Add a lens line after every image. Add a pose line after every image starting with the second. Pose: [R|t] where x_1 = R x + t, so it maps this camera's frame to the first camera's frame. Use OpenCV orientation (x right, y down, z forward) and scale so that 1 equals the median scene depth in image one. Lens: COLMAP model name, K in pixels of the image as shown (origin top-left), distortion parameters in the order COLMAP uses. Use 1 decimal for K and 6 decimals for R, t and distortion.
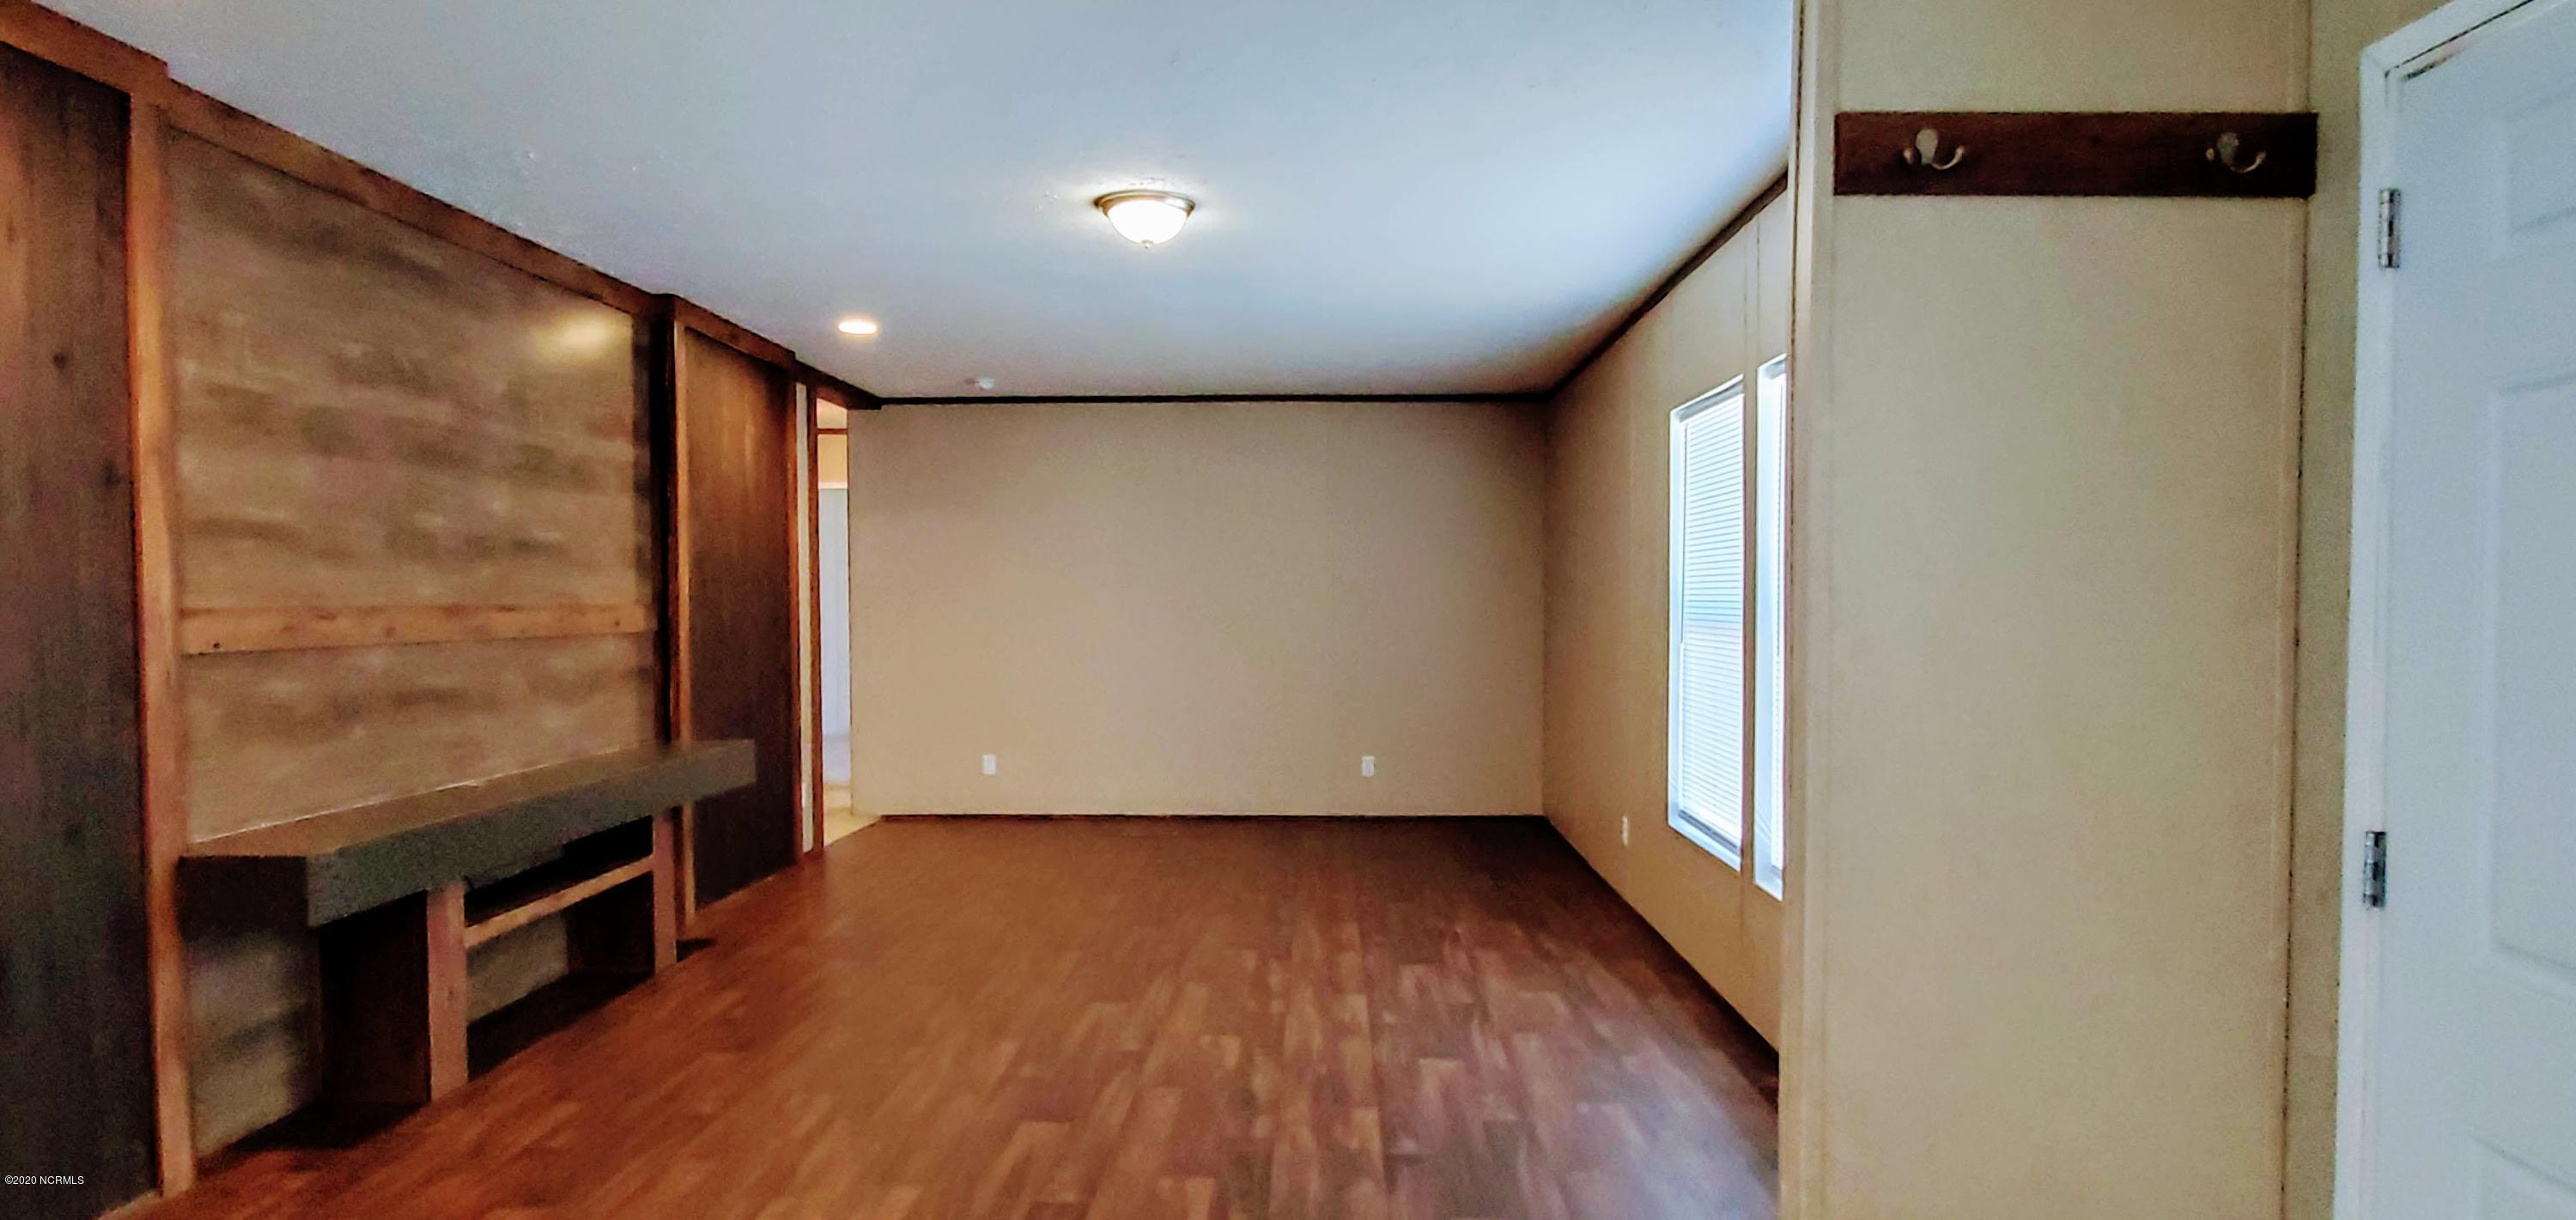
lens RADIAL K [[1420.0, 0, 1288.0], [0, 1420.0, 610.0], [0, 0, 1]] dist [0.000707, -0.000073]
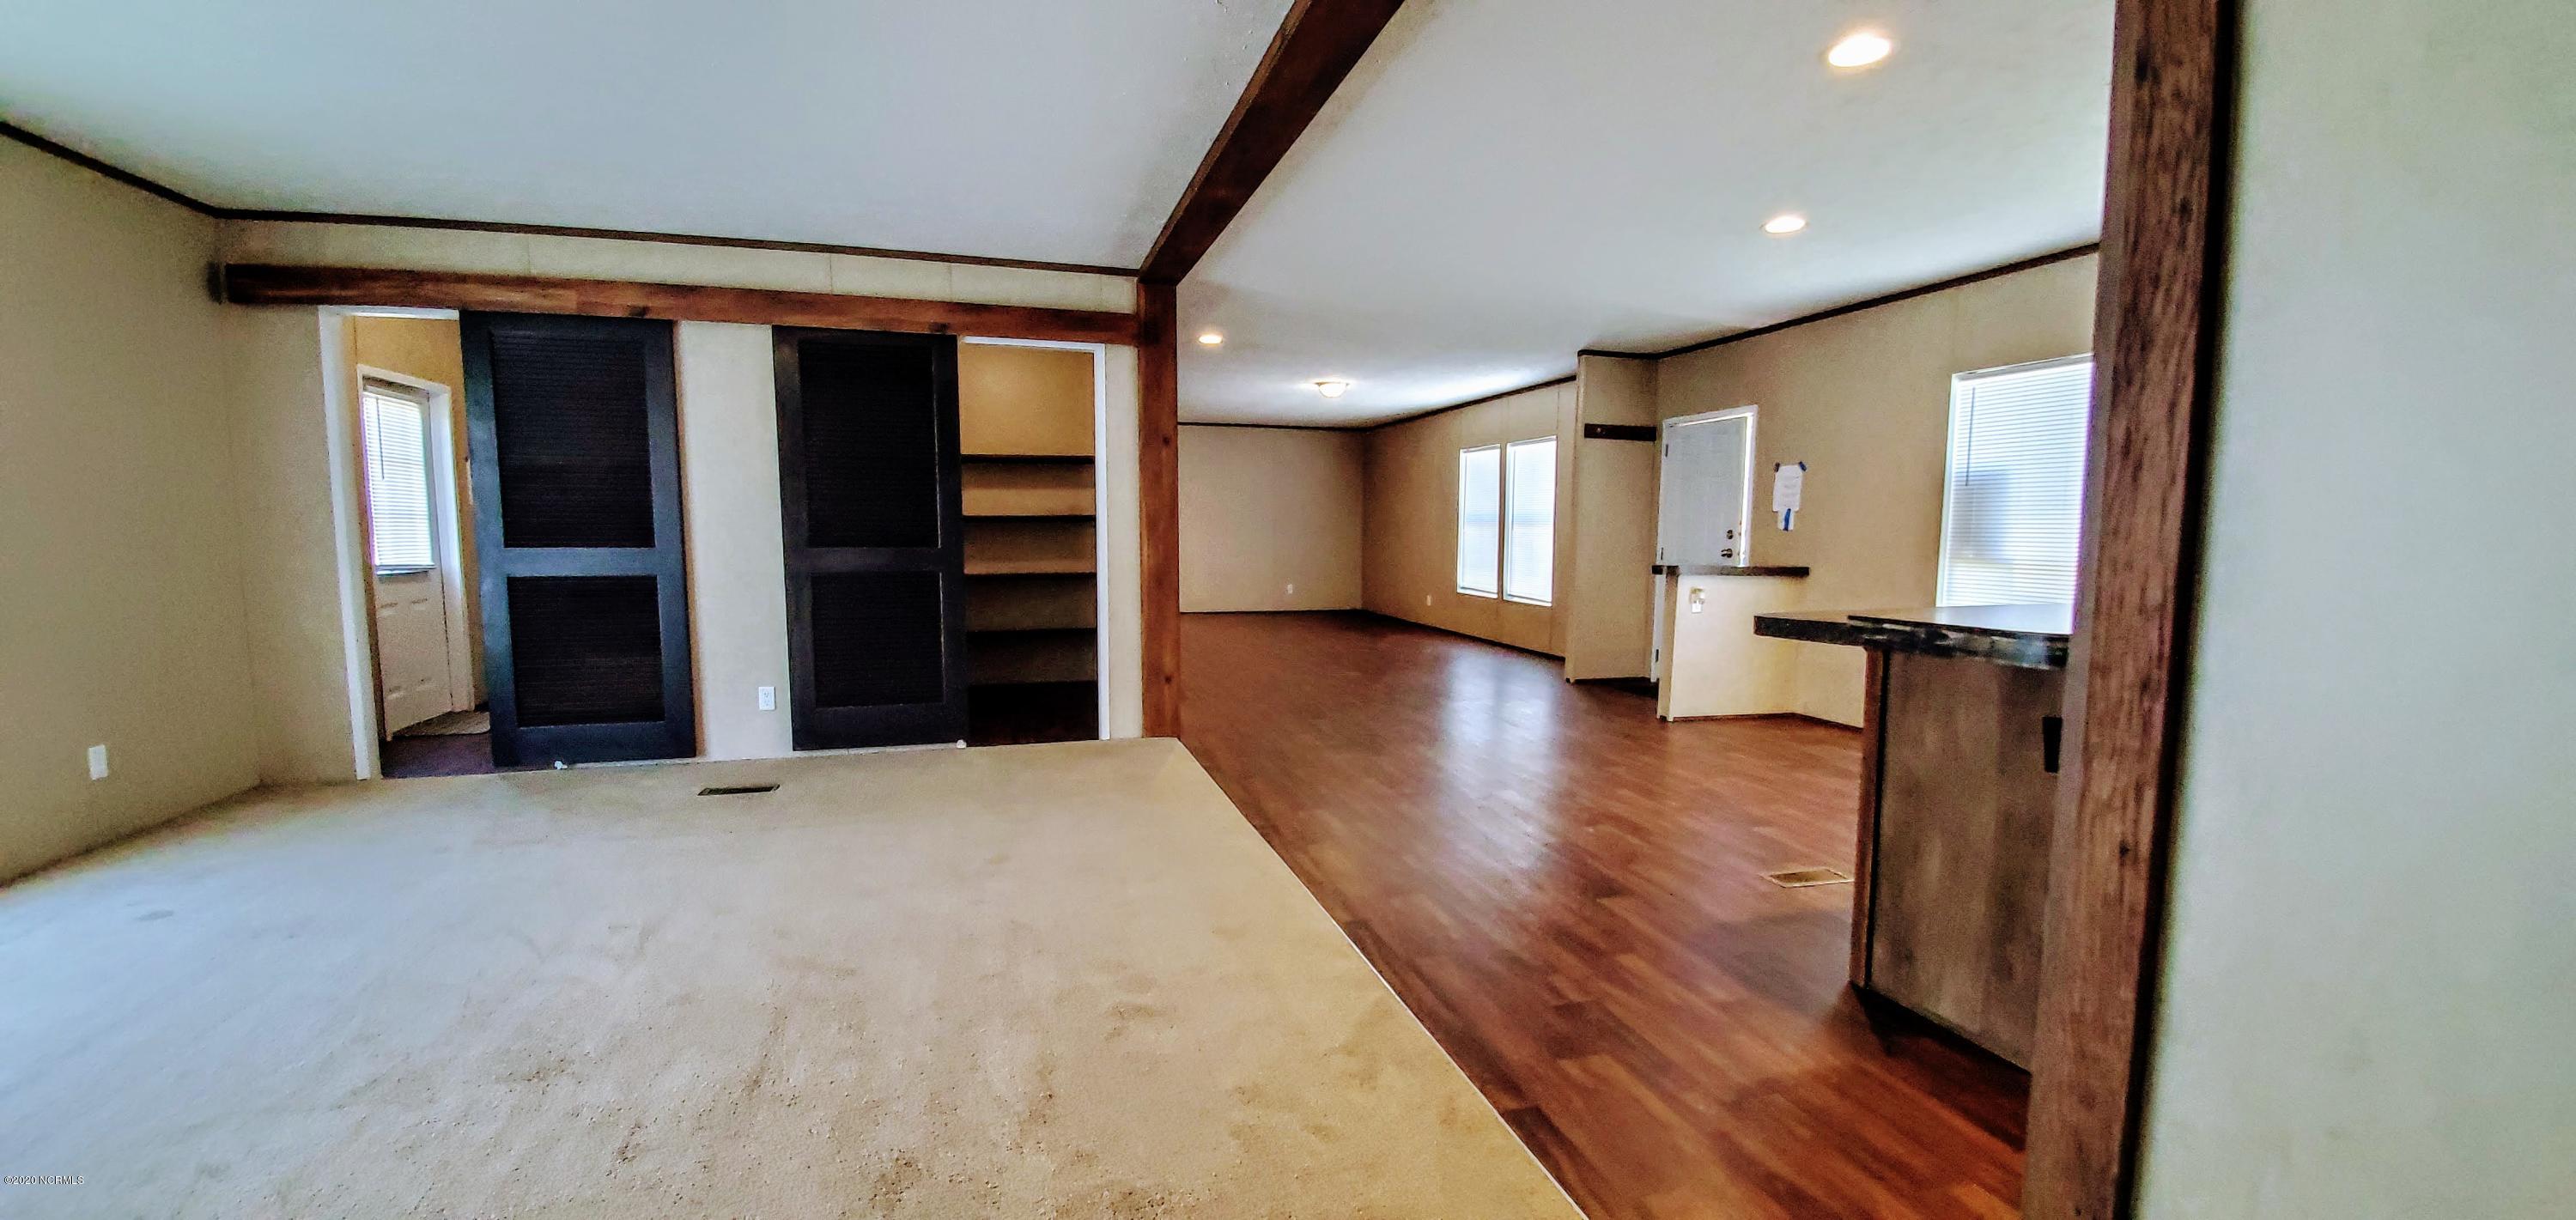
lens RADIAL K [[1024.6, 0, 1288.0], [0, 1024.6, 610.0], [0, 0, 1]] dist [-0.001777, -0.000183]
pose [[0.953377, -0.019988, 0.301119, -0.881325], [-0.002655, 0.997210, 0.074598, 0.039646], [-0.301770, -0.071920, 0.950664, -1.143627]]
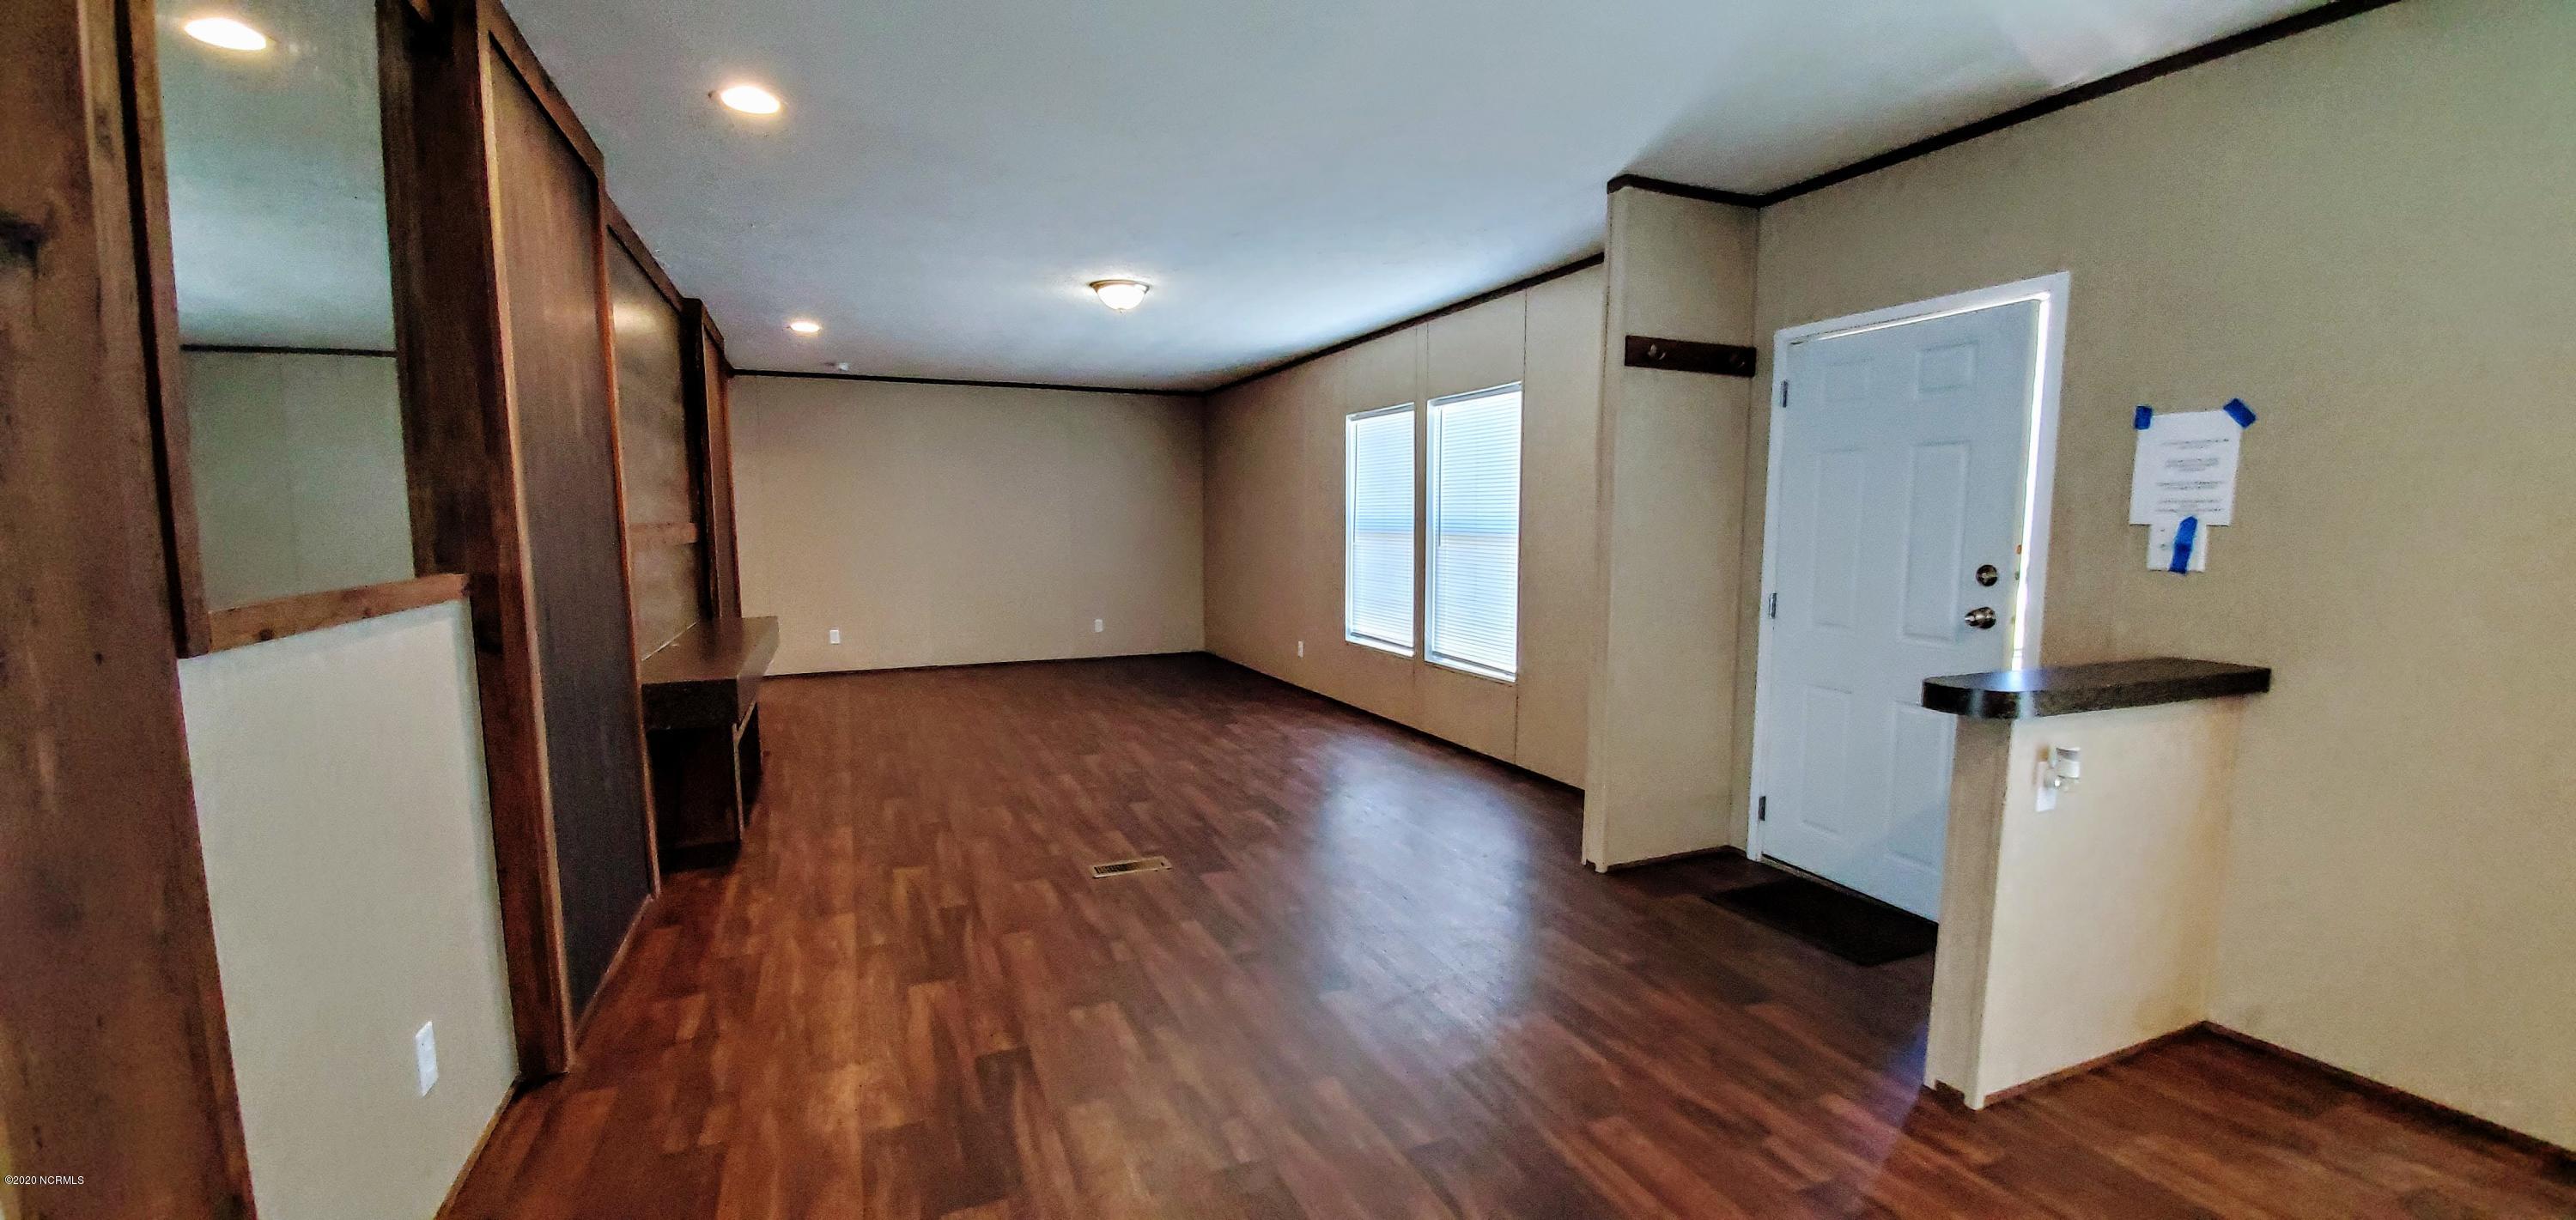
lens RADIAL K [[1024.6, 0, 1288.0], [0, 1024.6, 610.0], [0, 0, 1]] dist [-0.001777, -0.000183]
pose [[0.906331, -0.039107, 0.420755, -0.455185], [0.005060, 0.996641, 0.081732, 0.002190], [-0.422538, -0.071947, 0.903485, -0.226991]]
